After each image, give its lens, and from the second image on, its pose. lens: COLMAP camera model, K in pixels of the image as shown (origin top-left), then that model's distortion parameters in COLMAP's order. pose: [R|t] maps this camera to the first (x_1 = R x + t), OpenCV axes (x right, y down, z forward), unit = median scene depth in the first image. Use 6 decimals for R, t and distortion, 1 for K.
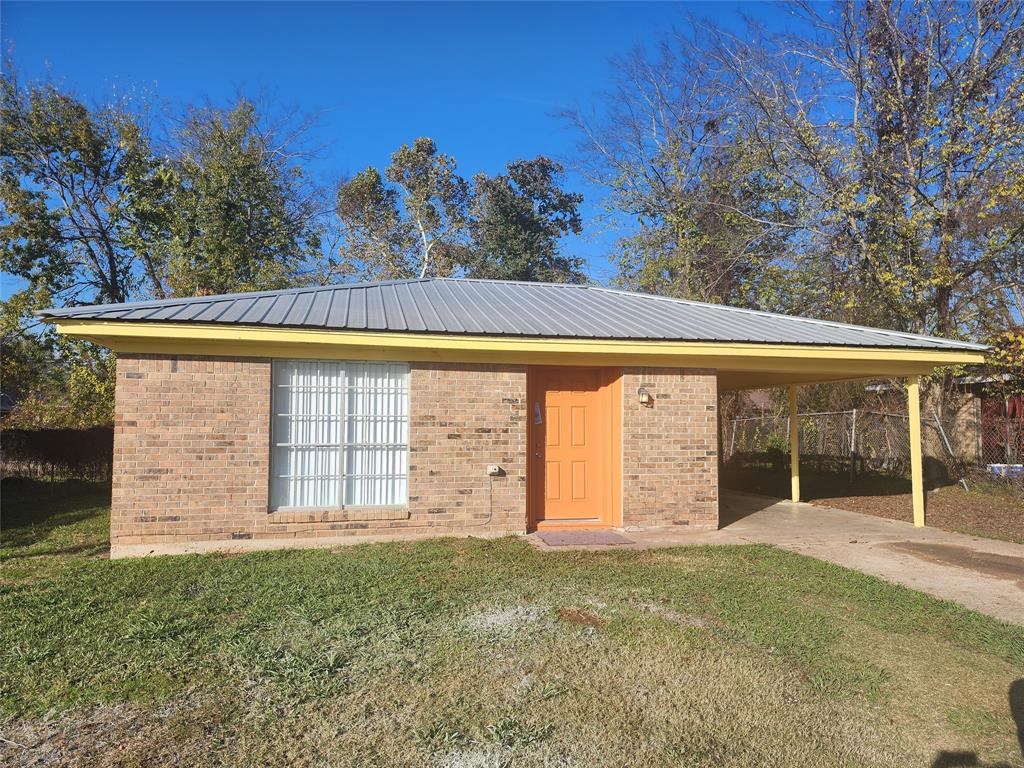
lens RADIAL K [[678.0, 0, 512.0], [0, 678.0, 384.0], [0, 0, 1]] dist [0.088425, -0.078718]
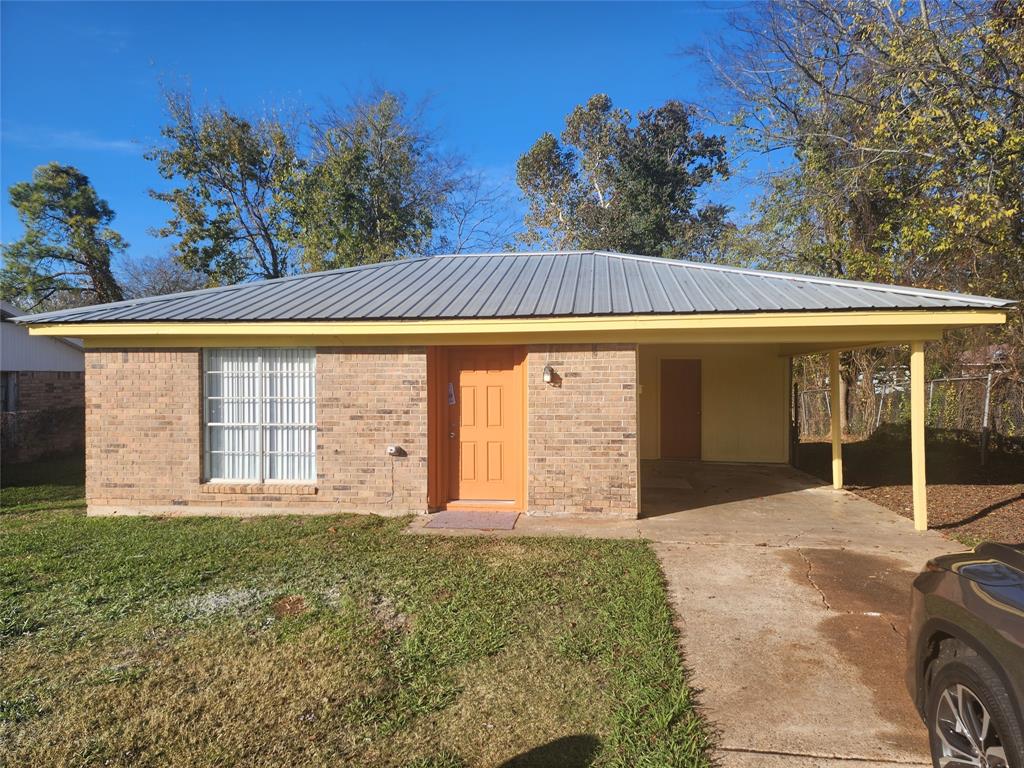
lens RADIAL K [[678.0, 0, 512.0], [0, 678.0, 384.0], [0, 0, 1]] dist [0.088425, -0.078718]
pose [[0.939223, -0.009052, -0.343189, 0.487023], [0.029004, 0.998171, 0.053046, -0.022202], [0.342081, -0.059776, 0.937767, 0.103090]]
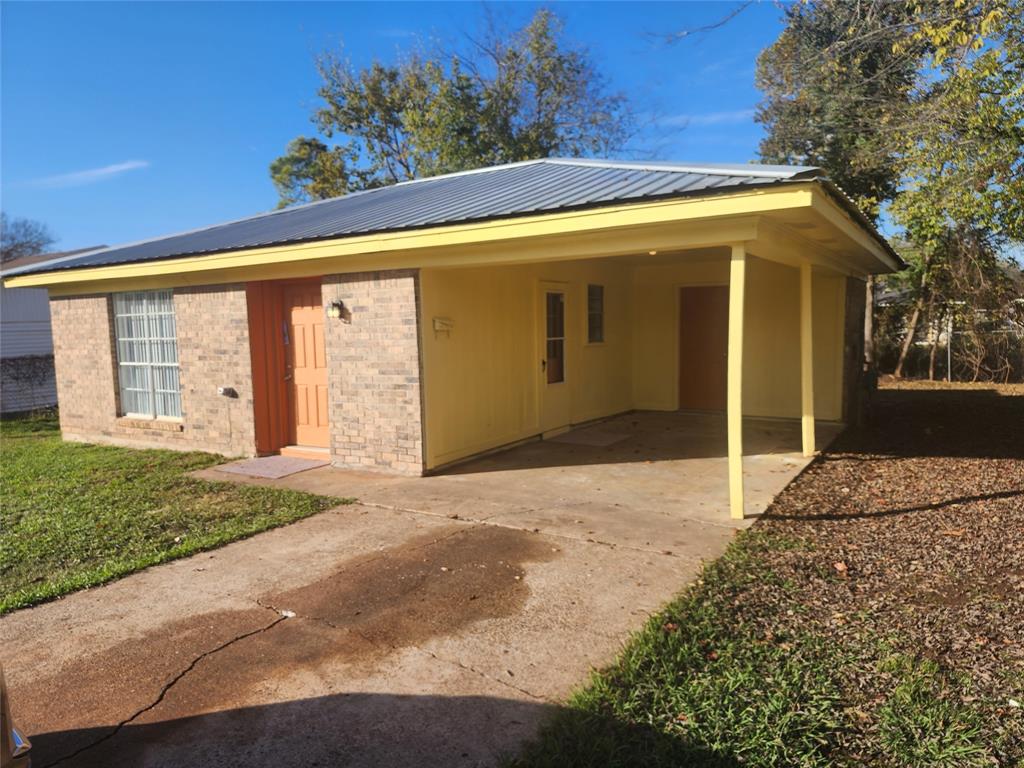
lens RADIAL K [[692.6, 0, 514.0], [0, 692.6, 404.6], [0, 0, 1]] dist [0.057450, -0.078313]
pose [[0.716895, 0.053137, -0.695153, 0.981678], [0.063629, 0.987943, 0.141138, 0.026801], [0.694271, -0.145413, 0.704871, 0.556528]]
